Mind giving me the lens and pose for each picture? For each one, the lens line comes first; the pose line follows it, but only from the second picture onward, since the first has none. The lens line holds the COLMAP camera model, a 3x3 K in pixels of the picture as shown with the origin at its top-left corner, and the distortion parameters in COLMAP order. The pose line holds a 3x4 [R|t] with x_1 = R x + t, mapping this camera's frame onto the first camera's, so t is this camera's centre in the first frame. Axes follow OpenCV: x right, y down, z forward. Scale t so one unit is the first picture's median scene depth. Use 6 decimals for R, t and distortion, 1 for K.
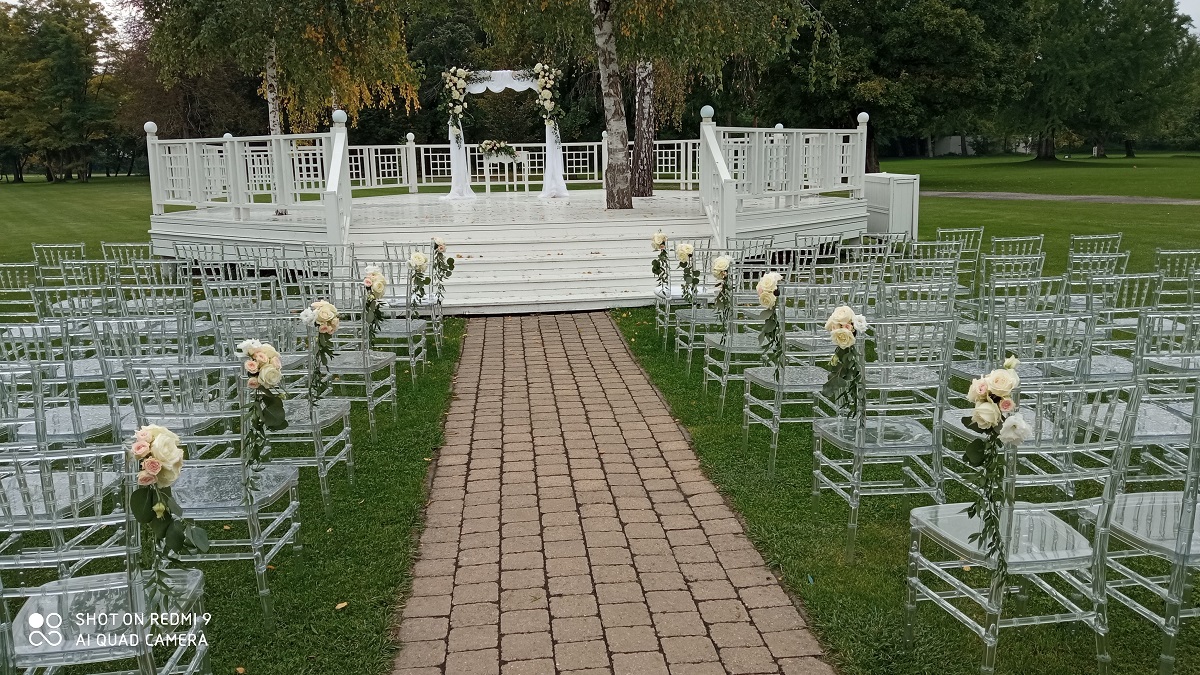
lens RADIAL K [[954.5, 0, 603.7], [0, 954.5, 337.0], [0, 0, 1]] dist [0.120252, -0.217489]
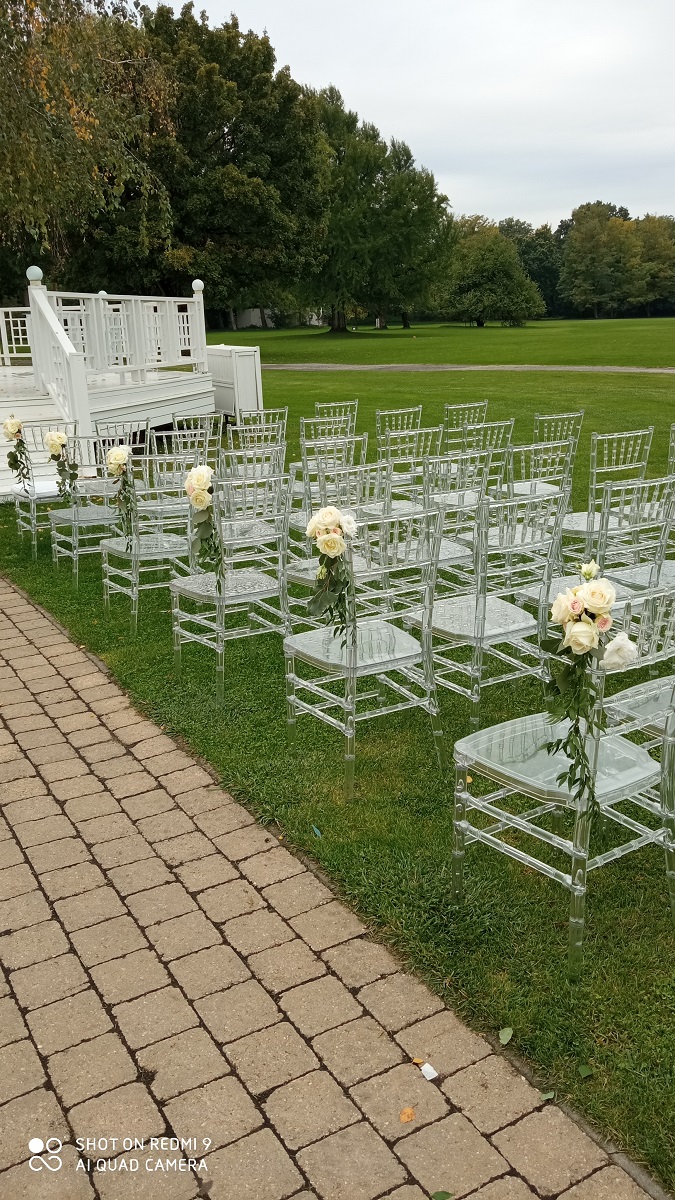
lens RADIAL K [[954.5, 0, 342.4], [0, 954.5, 594.5], [0, 0, 1]] dist [0.120252, -0.217489]
pose [[0.907957, -0.121702, 0.401002, -0.021456], [0.087947, 0.990929, 0.101611, -0.010609], [-0.409731, -0.056992, 0.910424, 0.064472]]
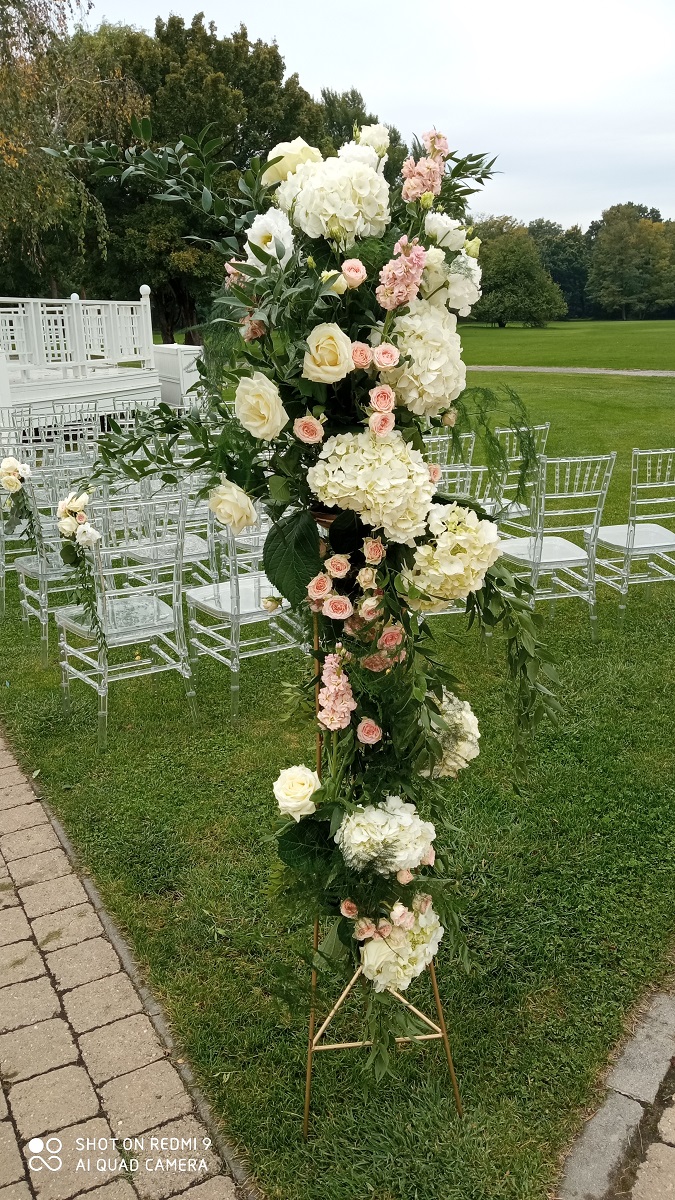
lens RADIAL K [[954.5, 0, 342.4], [0, 954.5, 594.5], [0, 0, 1]] dist [0.120252, -0.217489]
pose [[0.922594, -0.106142, 0.370883, 0.044974], [0.074052, 0.992252, 0.099761, 0.013161], [-0.378598, -0.064575, 0.923306, -0.077676]]
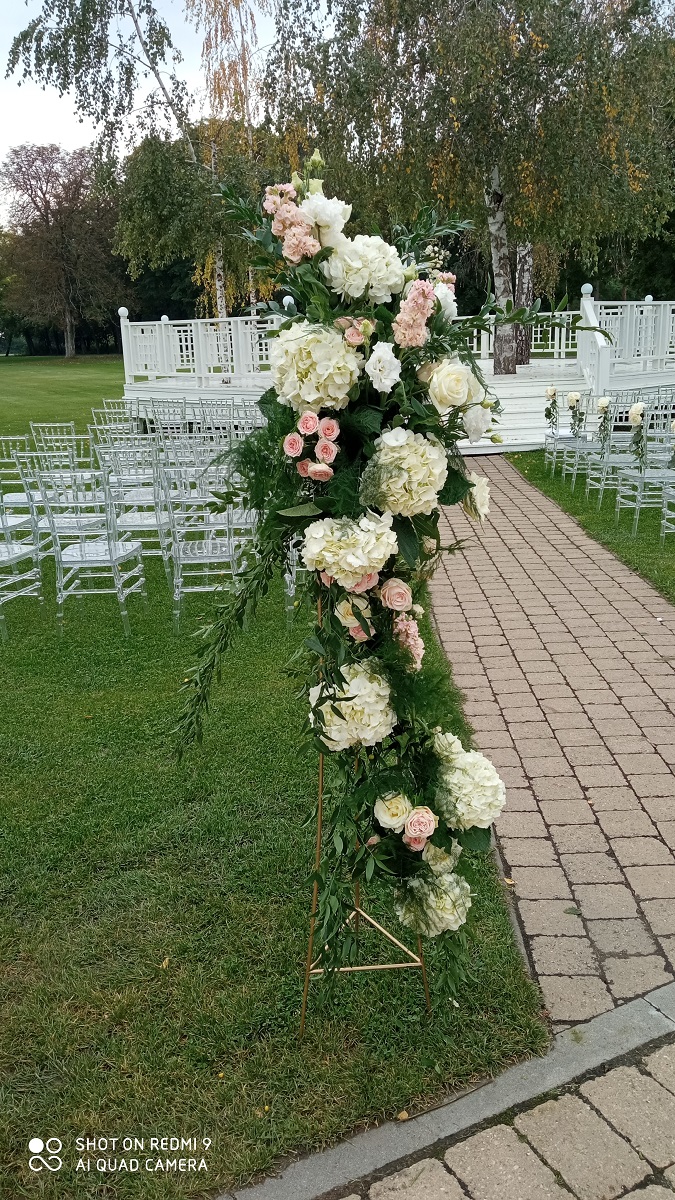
lens RADIAL K [[954.5, 0, 342.4], [0, 954.5, 594.5], [0, 0, 1]] dist [0.120252, -0.217489]
pose [[0.992922, 0.016217, -0.117658, -0.039639], [-0.006586, 0.996628, 0.081785, 0.041481], [0.118588, -0.080432, 0.989681, -0.221664]]
